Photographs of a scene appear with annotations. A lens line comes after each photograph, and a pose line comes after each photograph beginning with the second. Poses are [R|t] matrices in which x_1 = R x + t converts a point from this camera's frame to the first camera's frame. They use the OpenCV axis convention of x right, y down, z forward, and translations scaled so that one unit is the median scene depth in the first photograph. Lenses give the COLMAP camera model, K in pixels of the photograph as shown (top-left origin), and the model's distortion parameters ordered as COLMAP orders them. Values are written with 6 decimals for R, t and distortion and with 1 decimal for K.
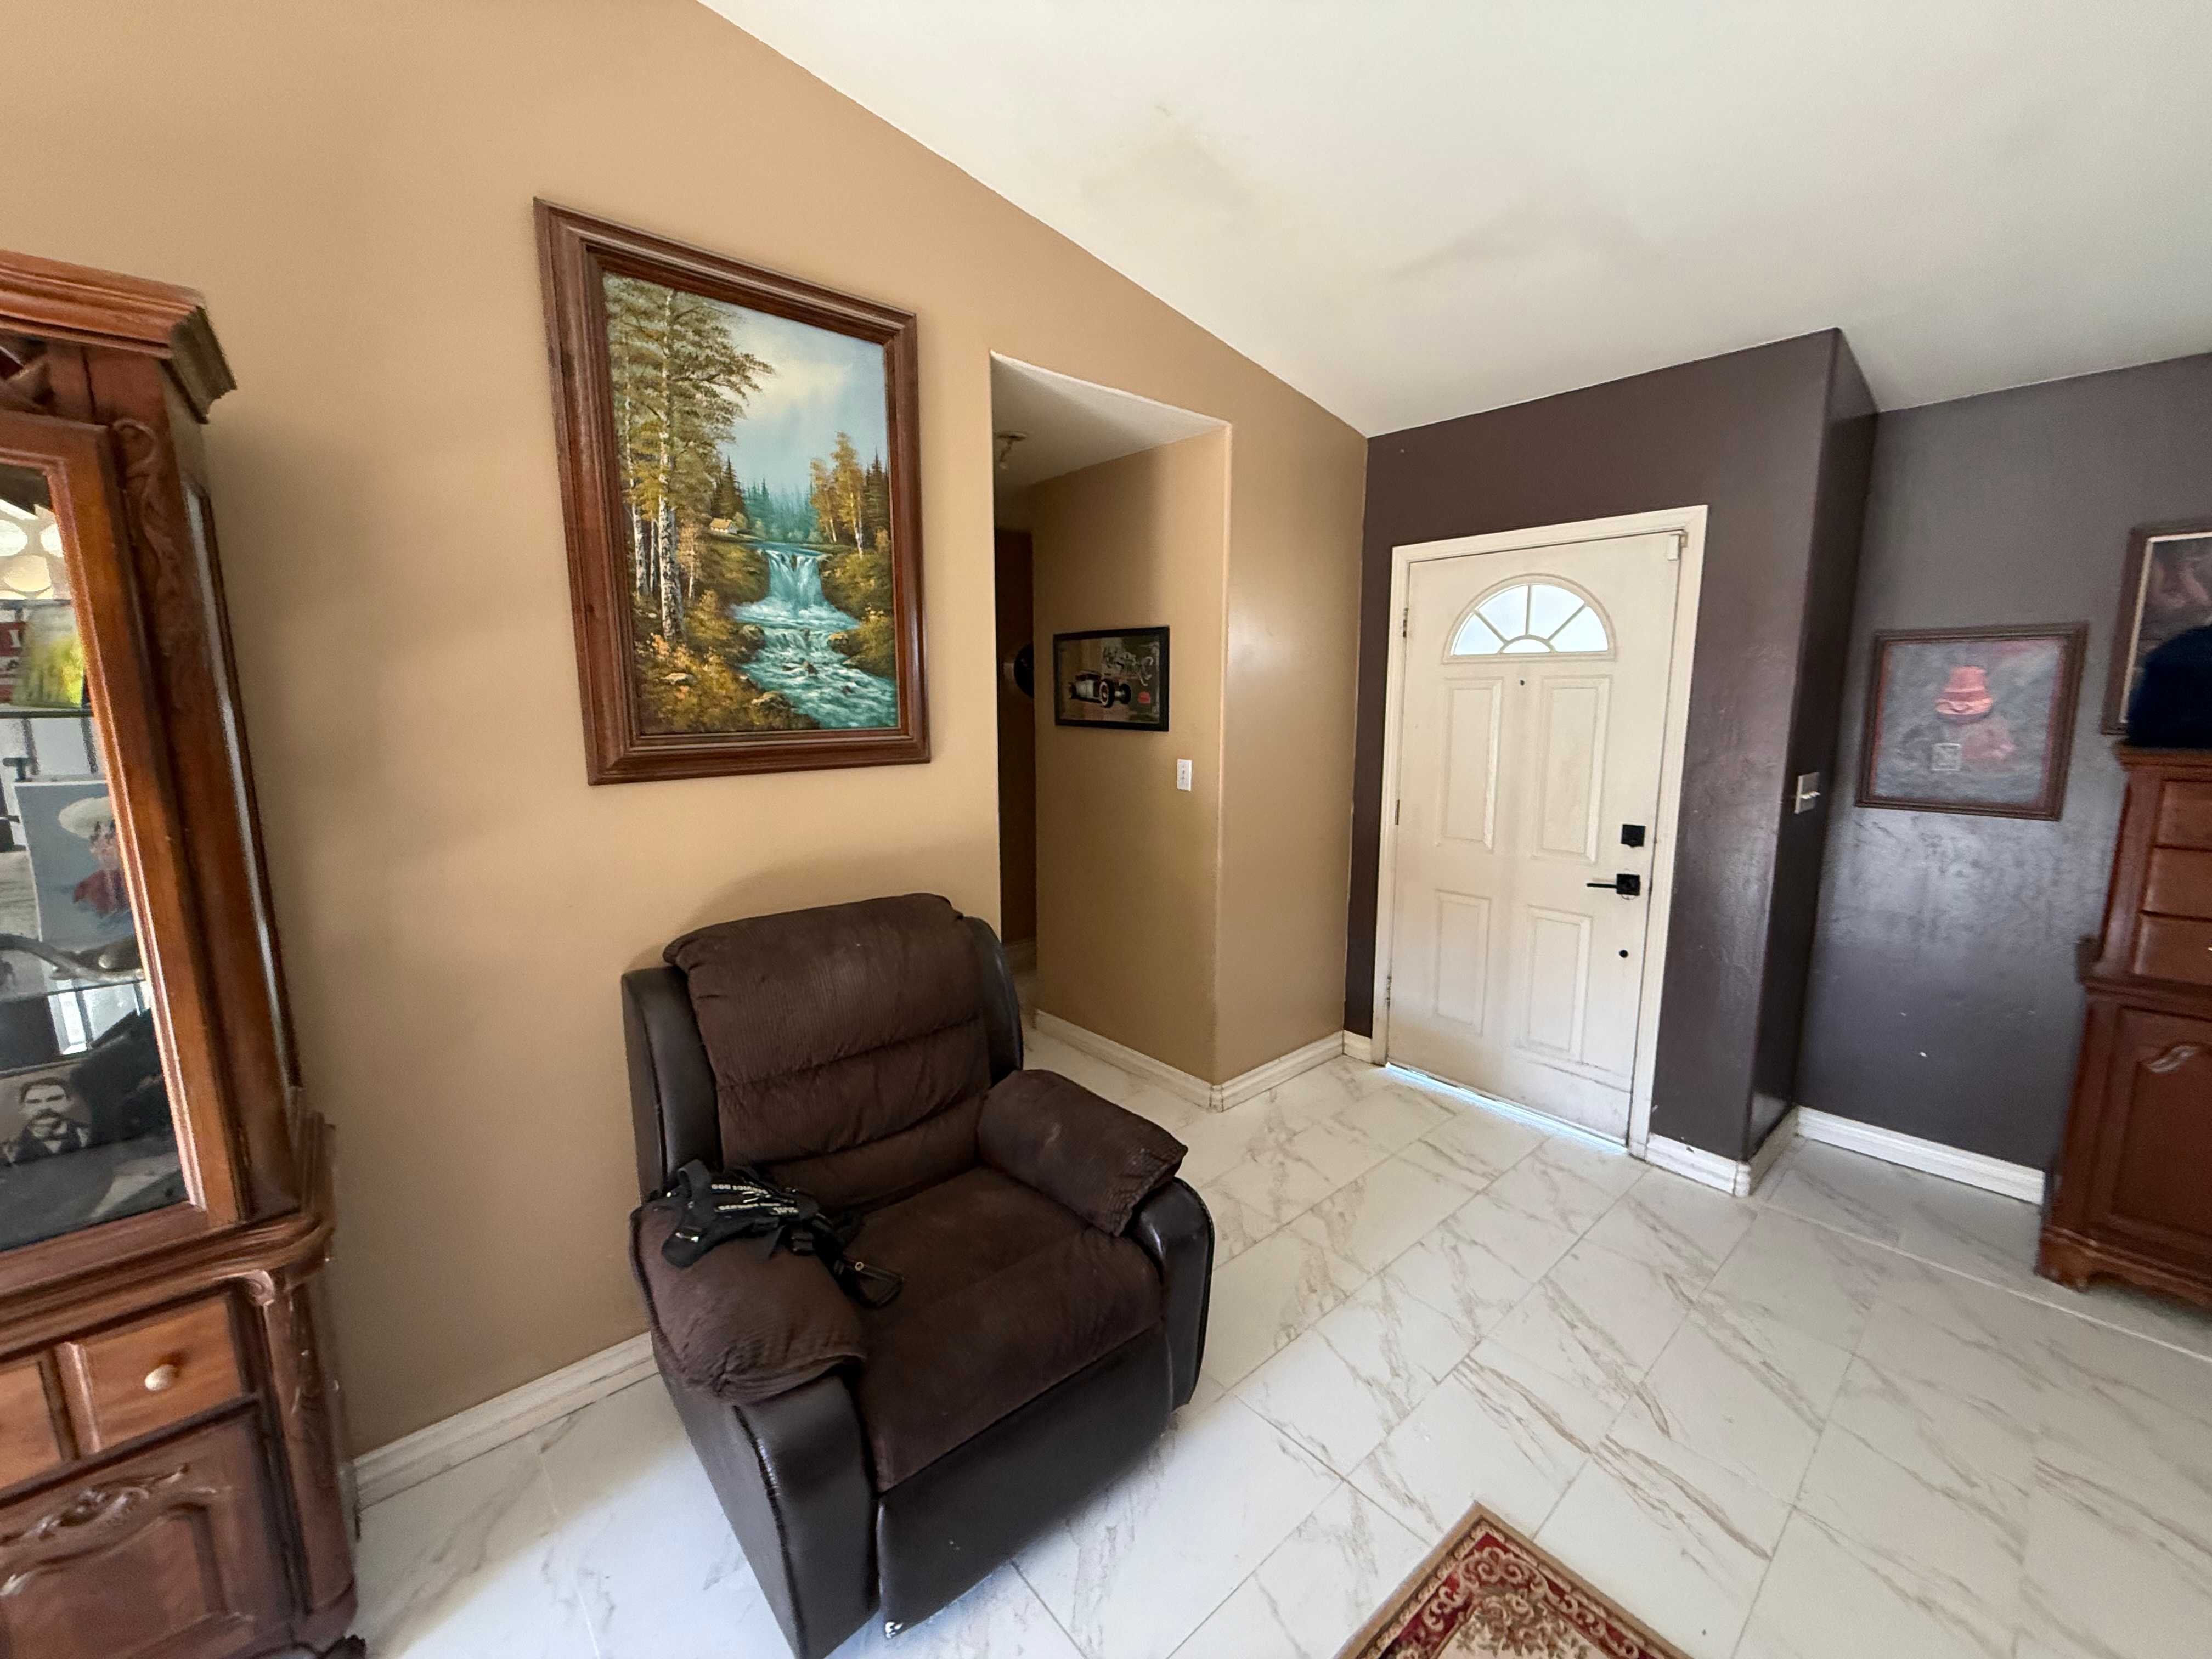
lens RADIAL K [[881.1, 0, 1098.3], [0, 881.1, 826.7], [0, 0, 1]] dist [-0.001576, 0.000648]
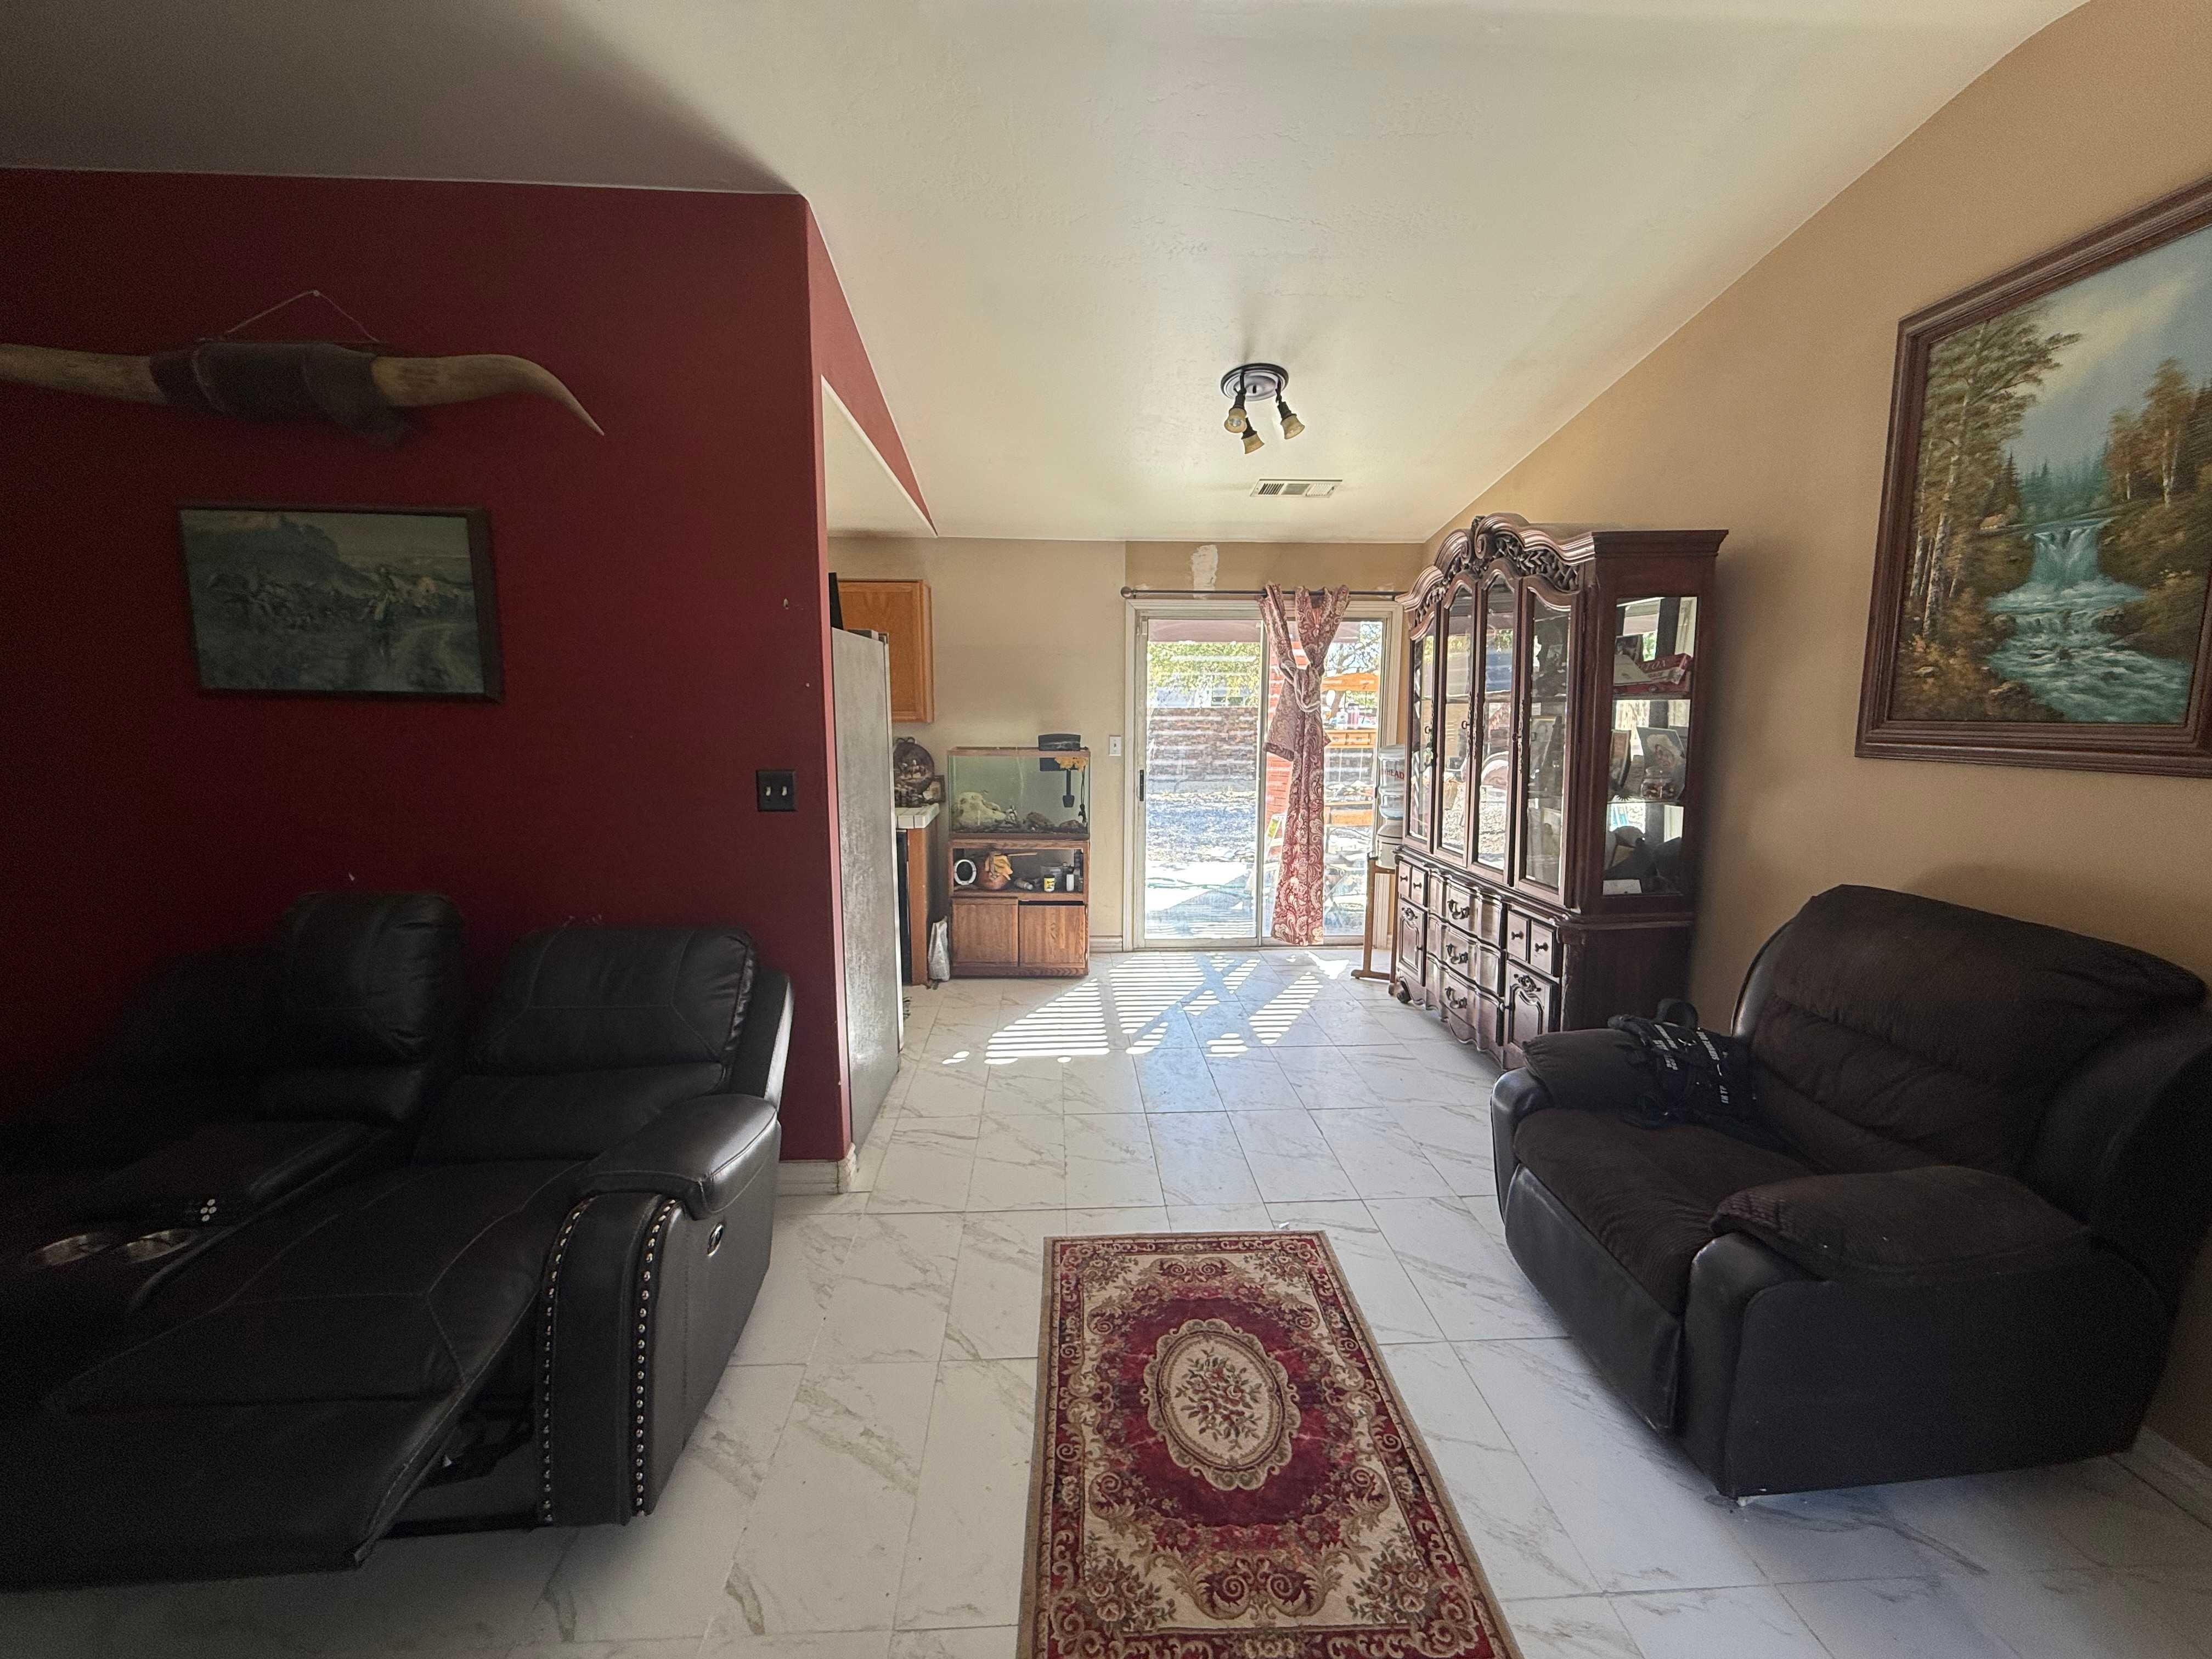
lens RADIAL K [[881.1, 0, 1103.4], [0, 881.1, 825.8], [0, 0, 1]] dist [-0.001576, 0.000648]
pose [[-0.614246, 0.110188, -0.781384, 1.036173], [-0.117053, 0.966526, 0.228311, -0.105981], [0.780385, 0.231702, -0.580787, 0.837974]]
